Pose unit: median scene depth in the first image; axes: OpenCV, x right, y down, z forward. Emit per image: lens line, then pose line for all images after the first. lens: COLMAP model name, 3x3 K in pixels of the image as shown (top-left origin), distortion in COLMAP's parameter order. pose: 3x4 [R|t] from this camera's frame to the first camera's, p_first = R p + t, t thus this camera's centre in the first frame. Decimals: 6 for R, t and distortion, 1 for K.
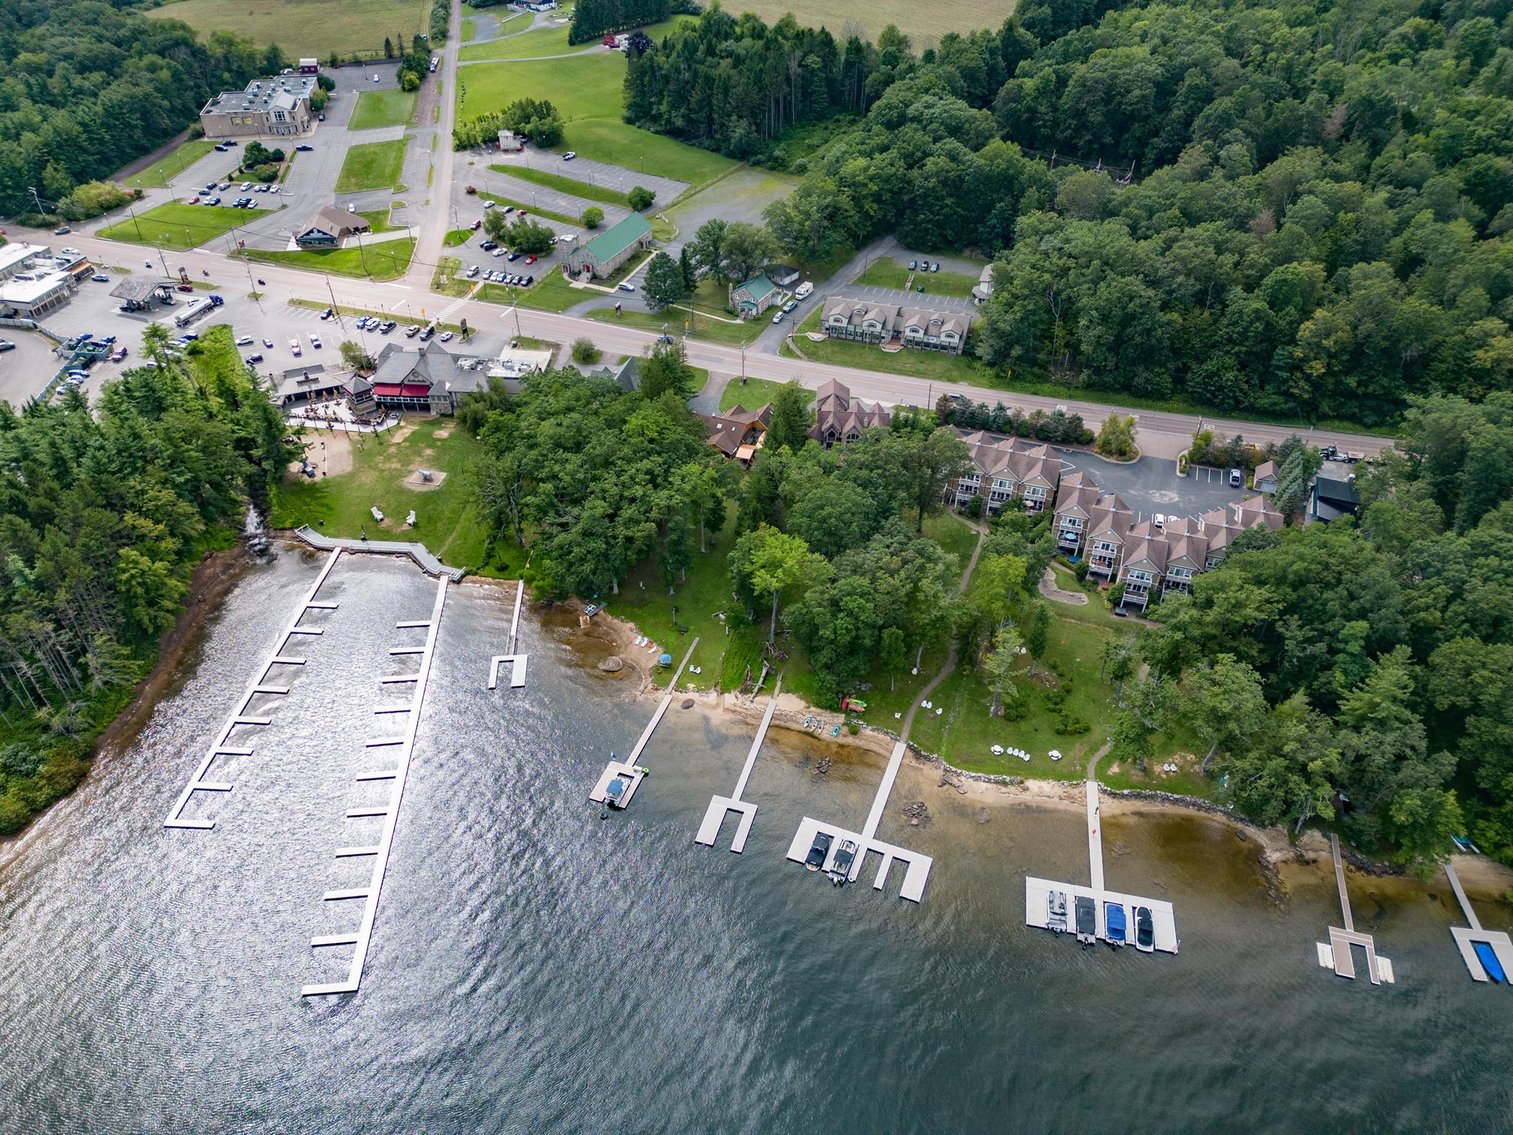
lens RADIAL K [[1054.6, 0, 752.9], [0, 1054.6, 567.7], [0, 0, 1]] dist [0.061245, -0.052719]
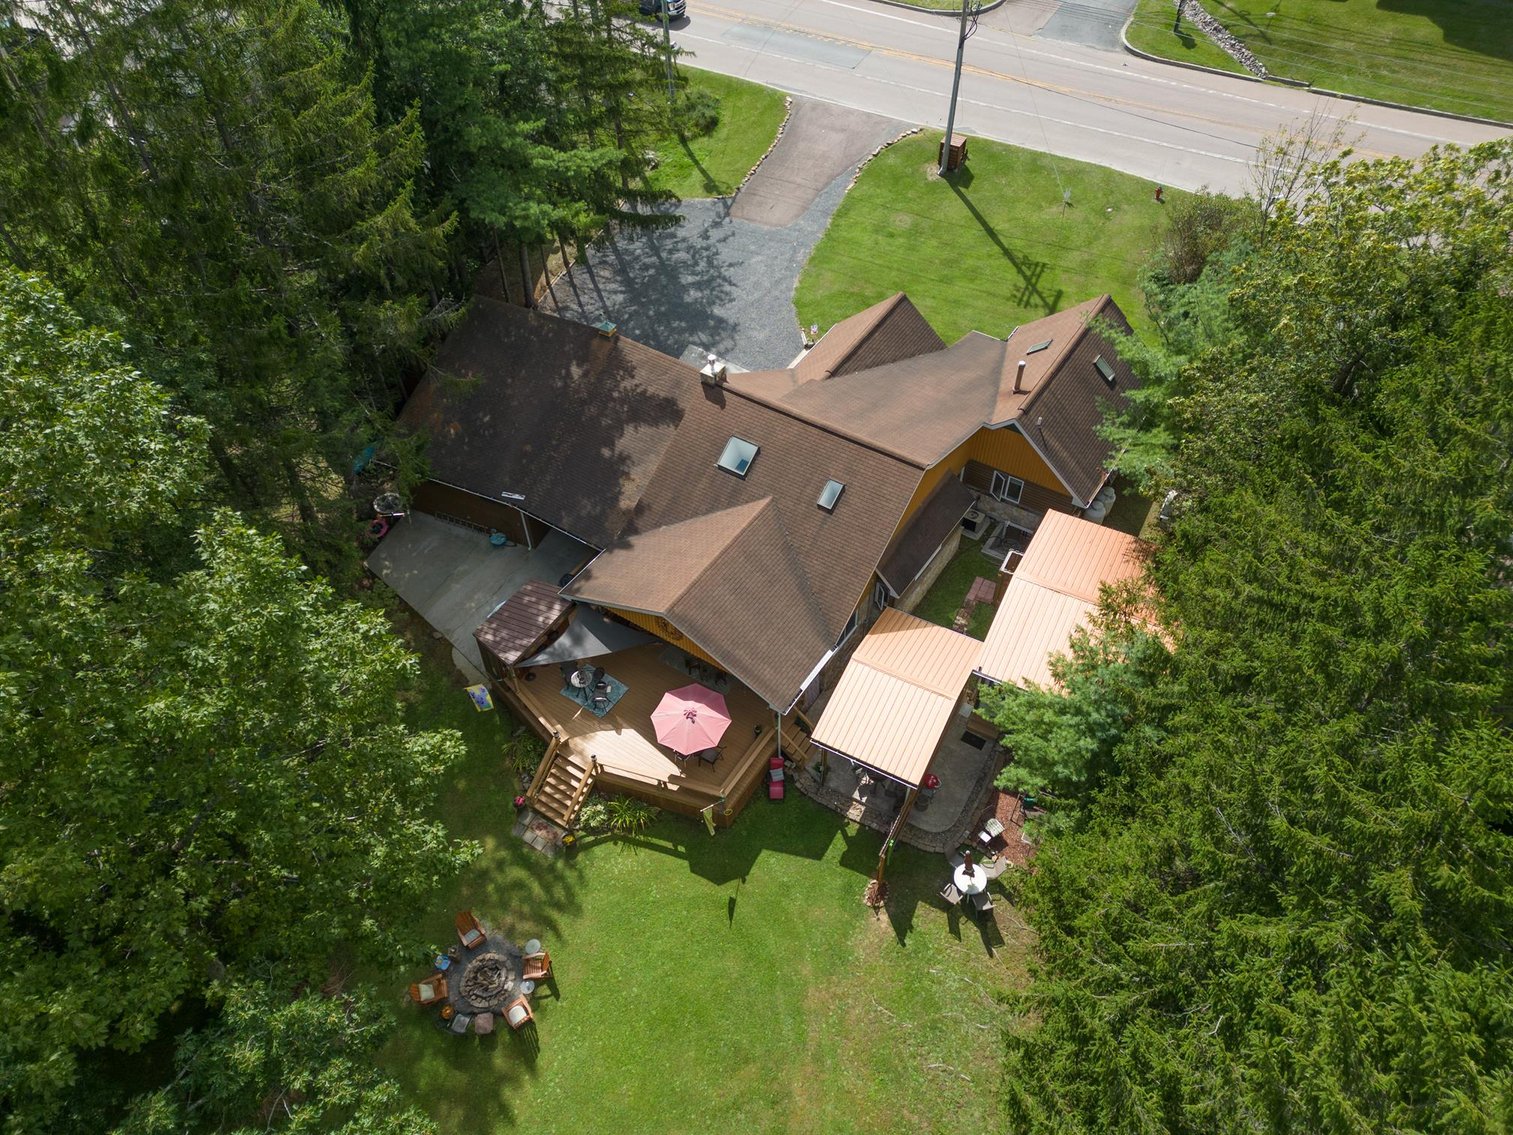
lens RADIAL K [[1054.6, 0, 758.9], [0, 1054.6, 569.1], [0, 0, 1]] dist [0.061245, -0.052719]
pose [[0.982684, 0.113564, -0.146411, -0.006367], [-0.088249, 0.981640, 0.169098, -0.145840], [0.162927, -0.153249, 0.974664, 0.874660]]
